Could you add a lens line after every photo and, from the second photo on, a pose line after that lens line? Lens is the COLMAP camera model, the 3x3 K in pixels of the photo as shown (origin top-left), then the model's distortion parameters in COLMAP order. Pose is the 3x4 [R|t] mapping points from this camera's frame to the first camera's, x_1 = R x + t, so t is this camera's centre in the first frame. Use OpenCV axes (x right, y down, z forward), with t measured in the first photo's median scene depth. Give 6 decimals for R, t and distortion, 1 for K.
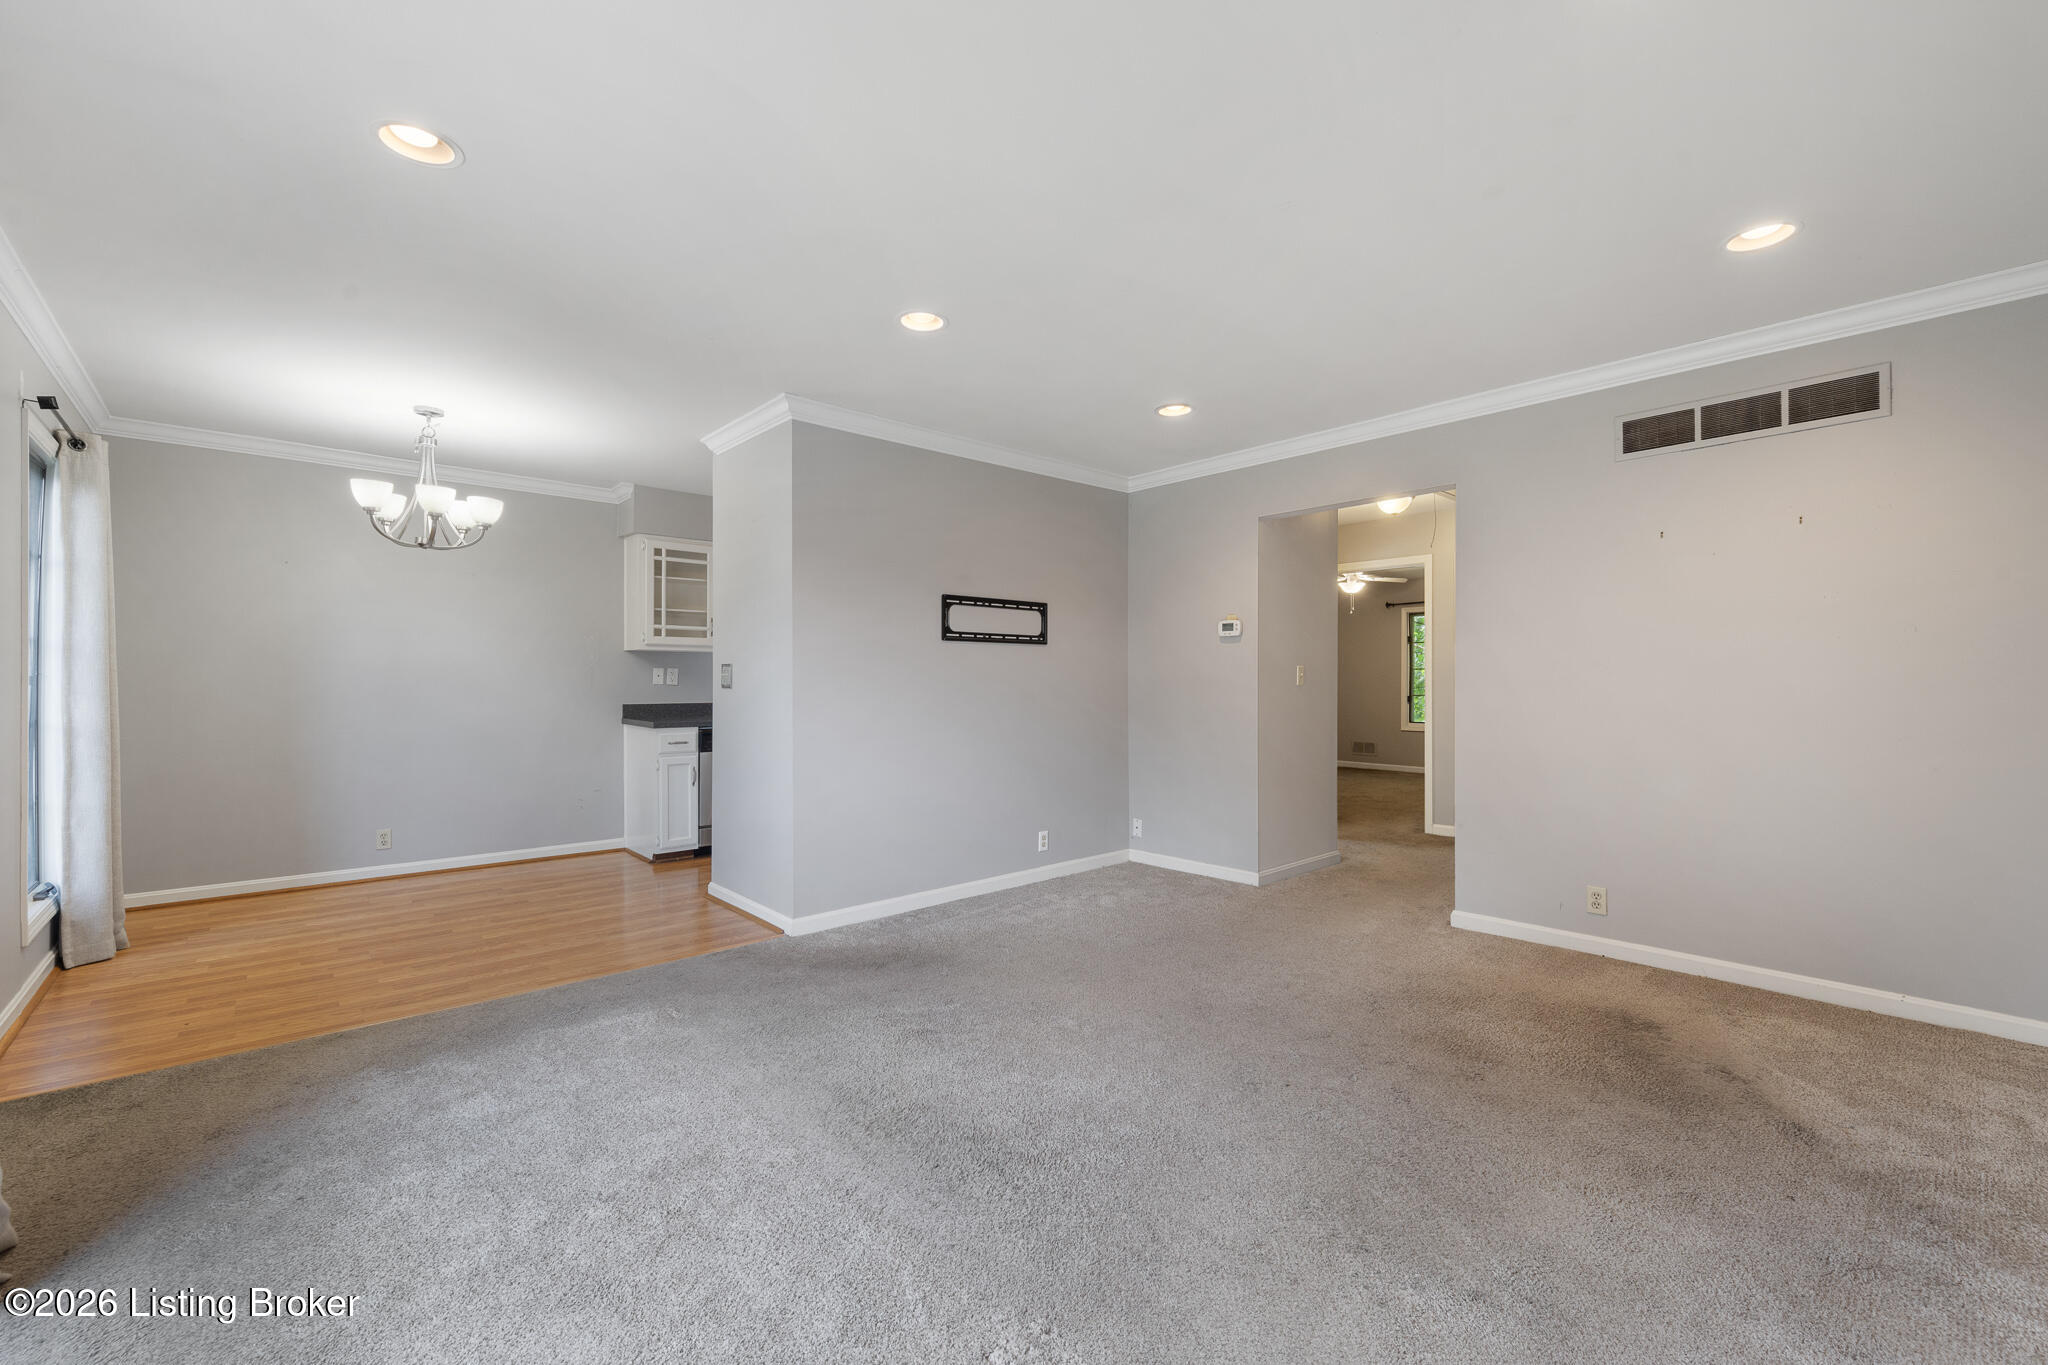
lens RADIAL K [[852.4, 0, 1040.1], [0, 852.4, 683.4], [0, 0, 1]] dist [-0.006830, 0.000310]
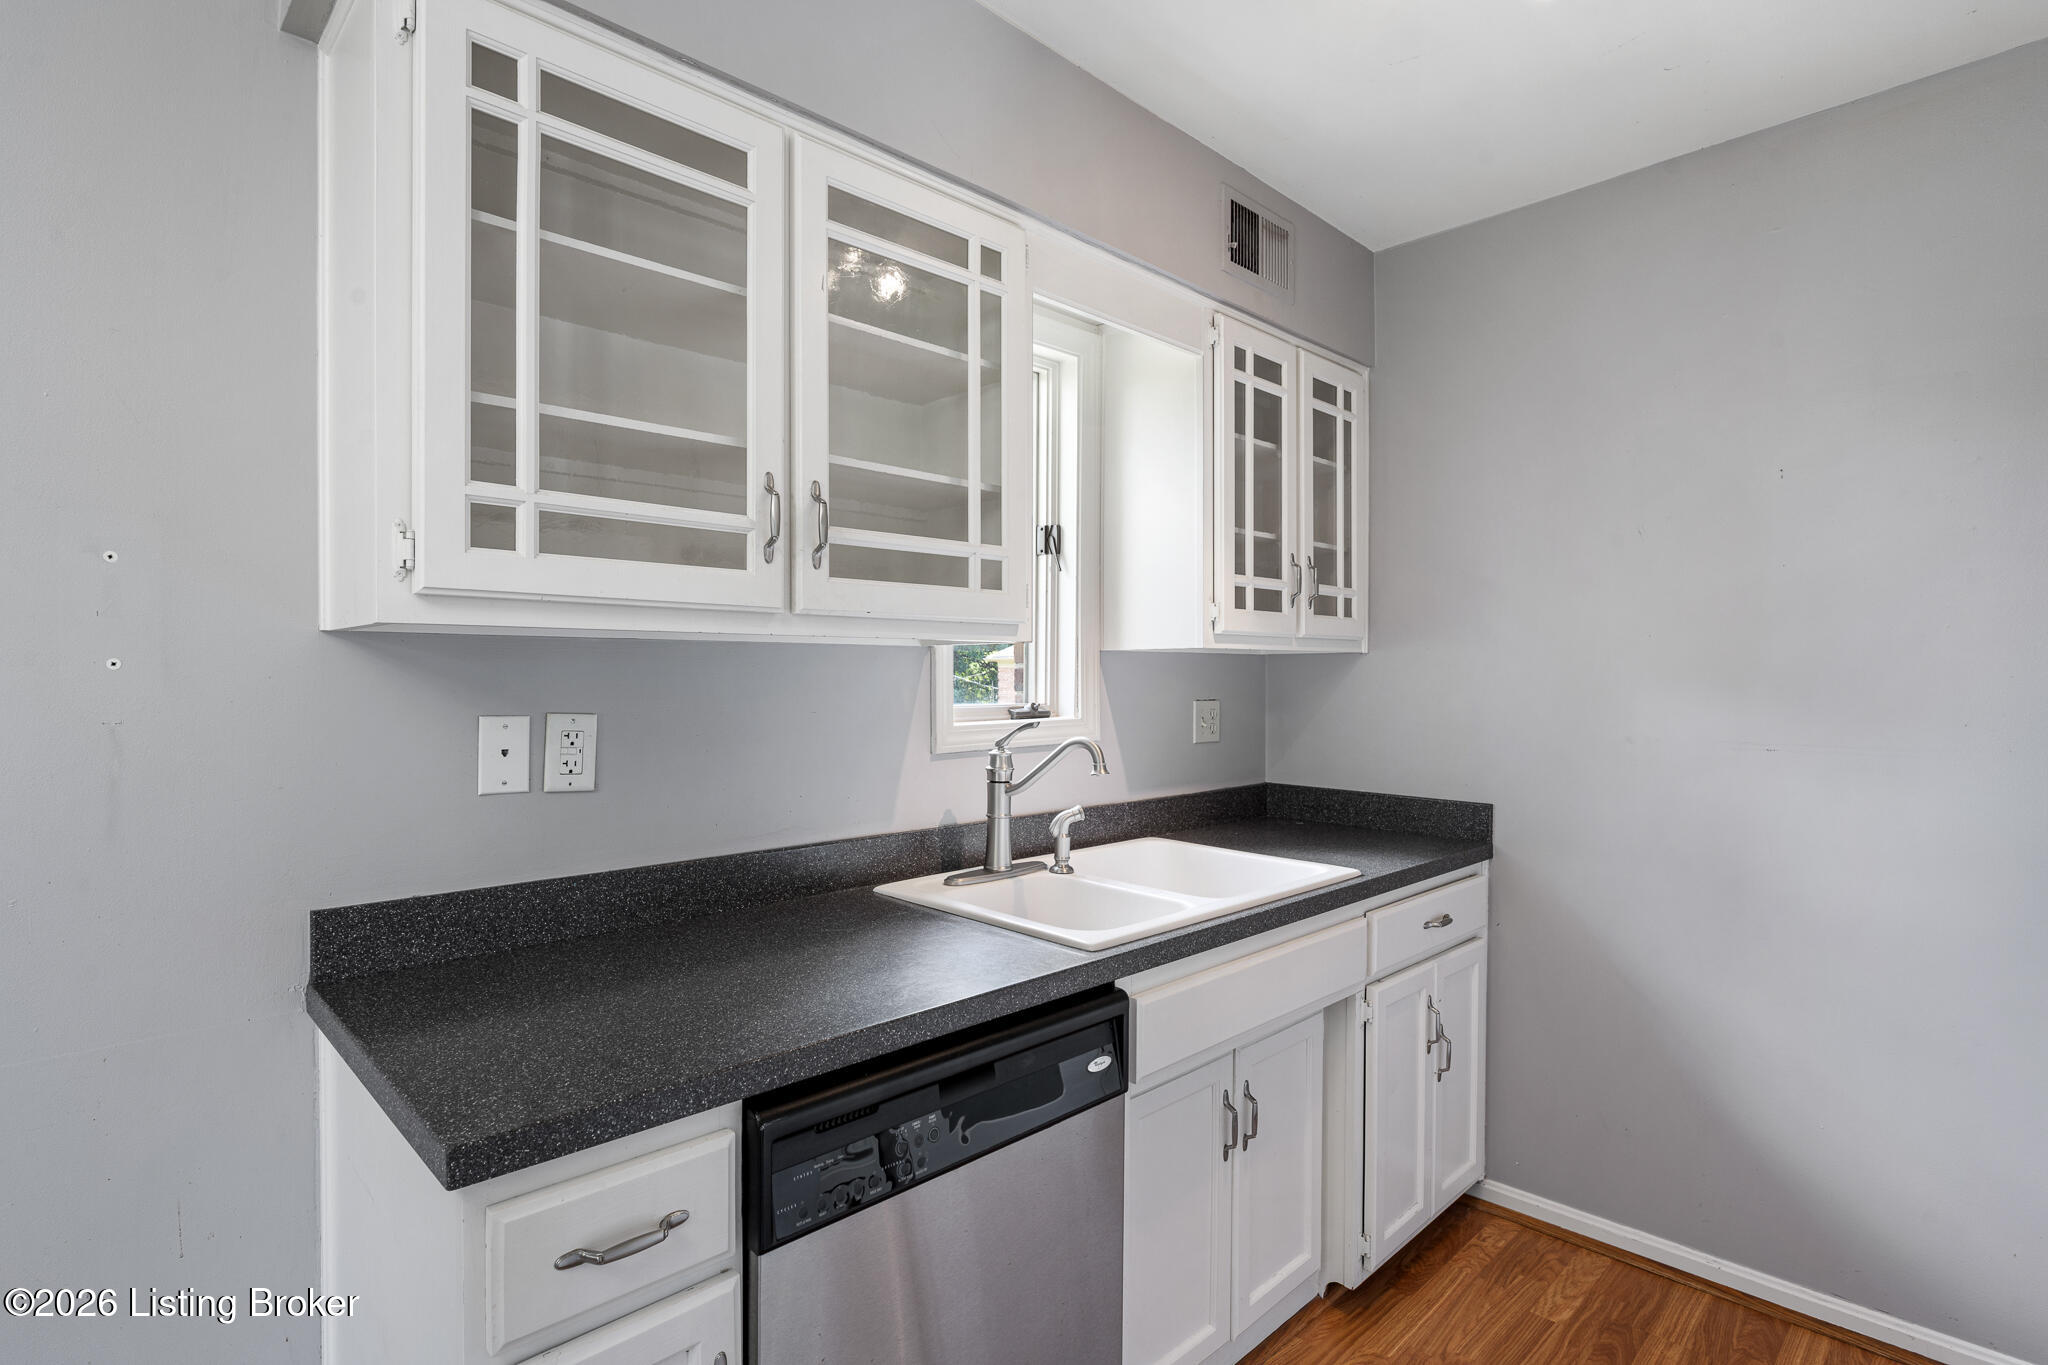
lens RADIAL K [[1006.0, 0, 1026.4], [0, 1006.0, 684.0], [0, 0, 1]] dist [-0.005490, 0.001049]
pose [[0.999429, -0.002209, 0.033706, -0.420011], [0.002322, 0.999992, -0.003313, -0.032038], [-0.033698, 0.003390, 0.999426, 0.958012]]
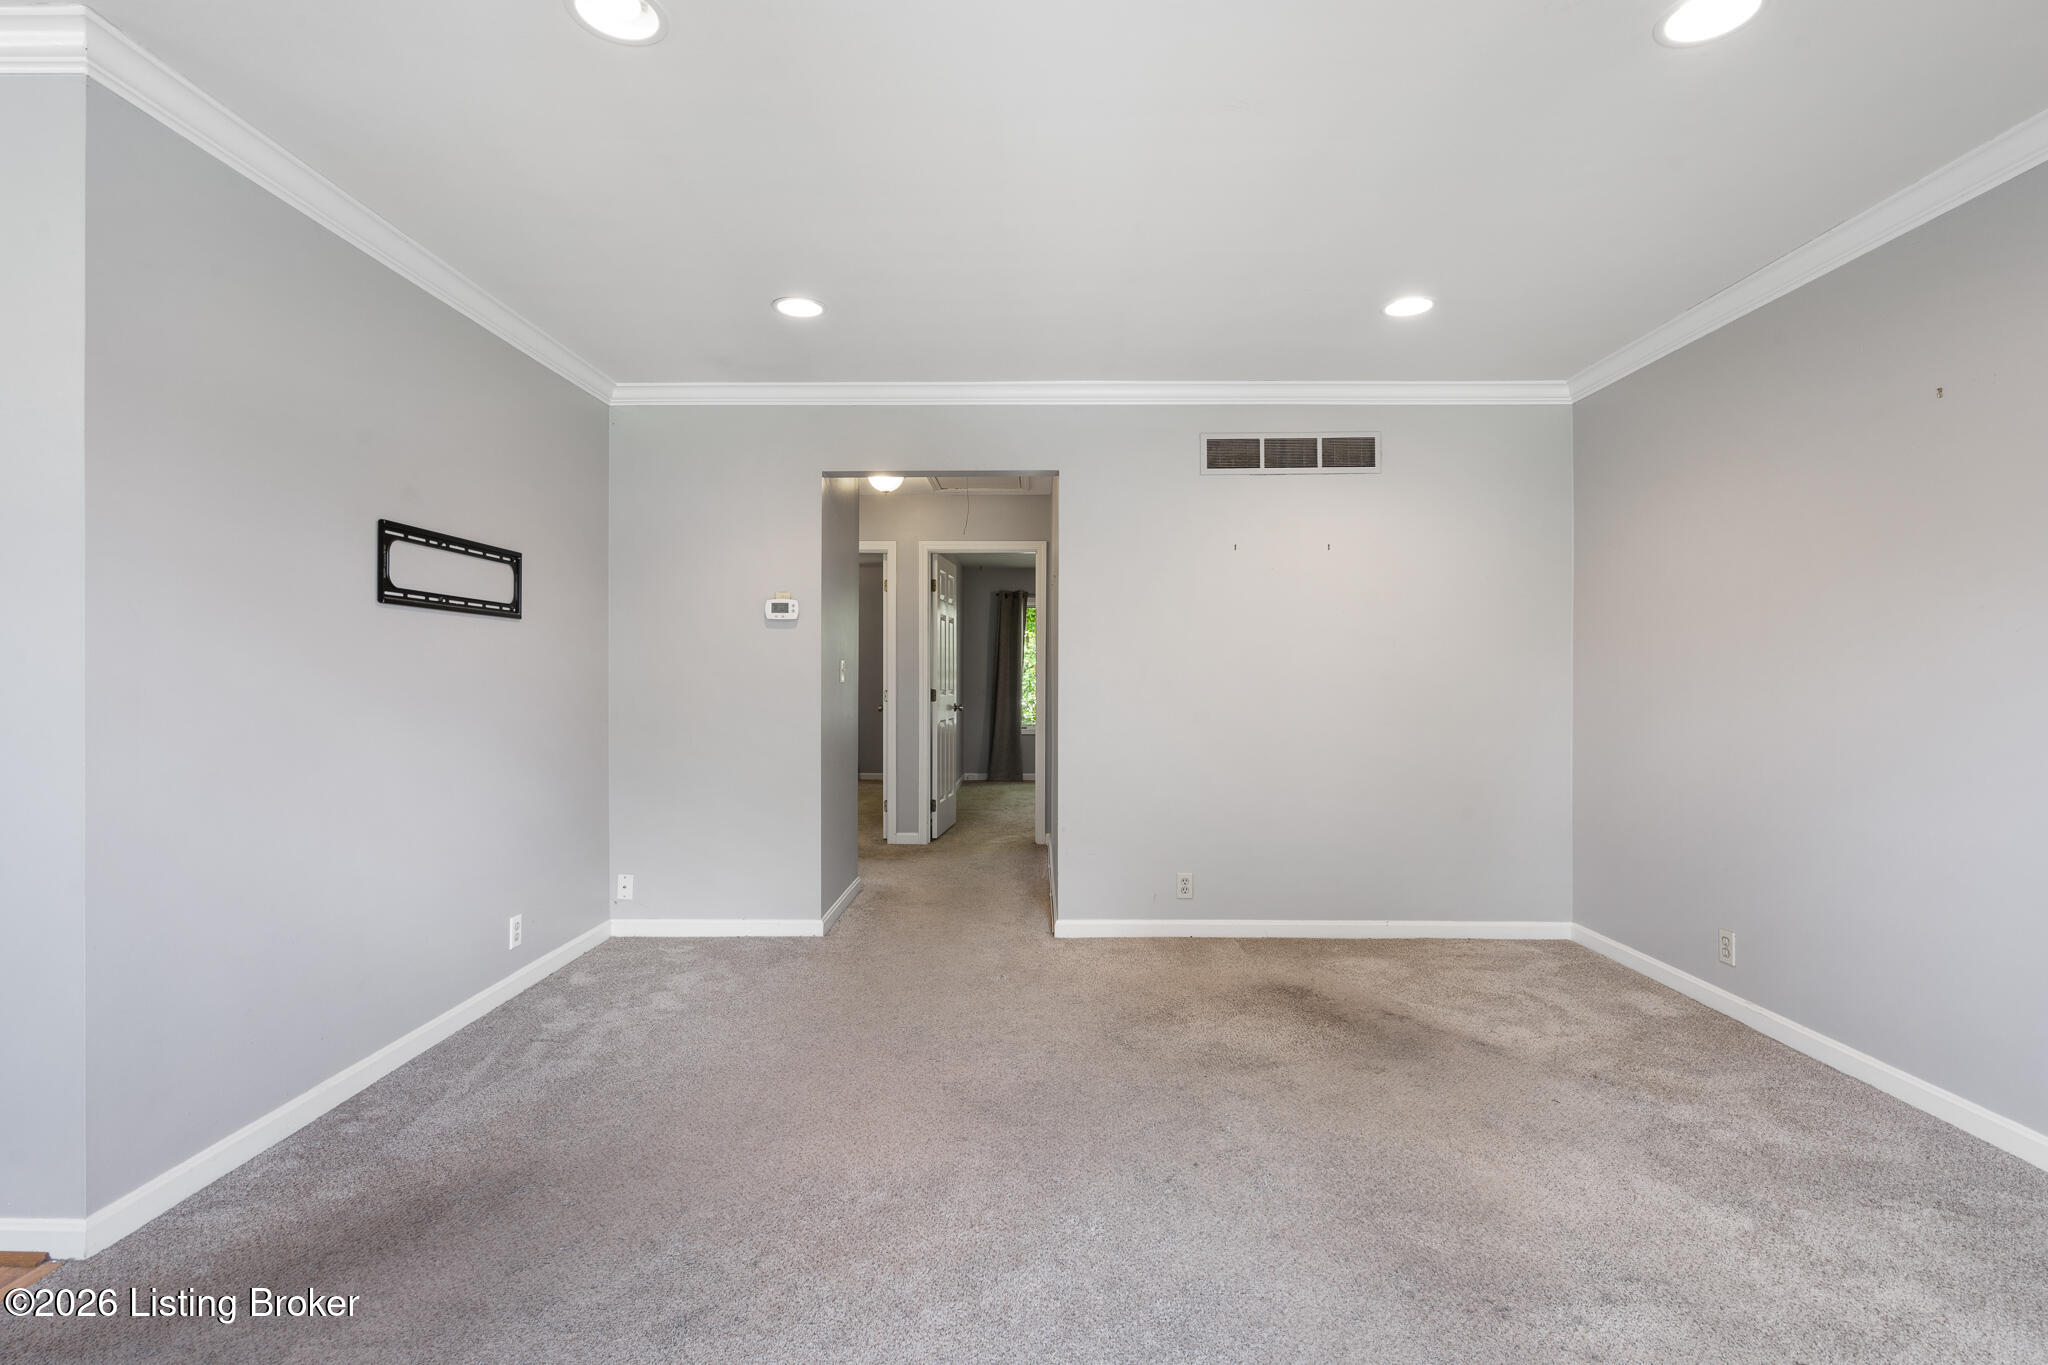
lens RADIAL K [[944.5, 0, 1042.3], [0, 944.5, 680.5], [0, 0, 1]] dist [0.000578, -0.000011]
pose [[0.680584, 0.001463, 0.732669, -0.269733], [-0.000034, 0.999998, -0.001966, 0.001490], [-0.732670, 0.001313, 0.680582, 0.268201]]
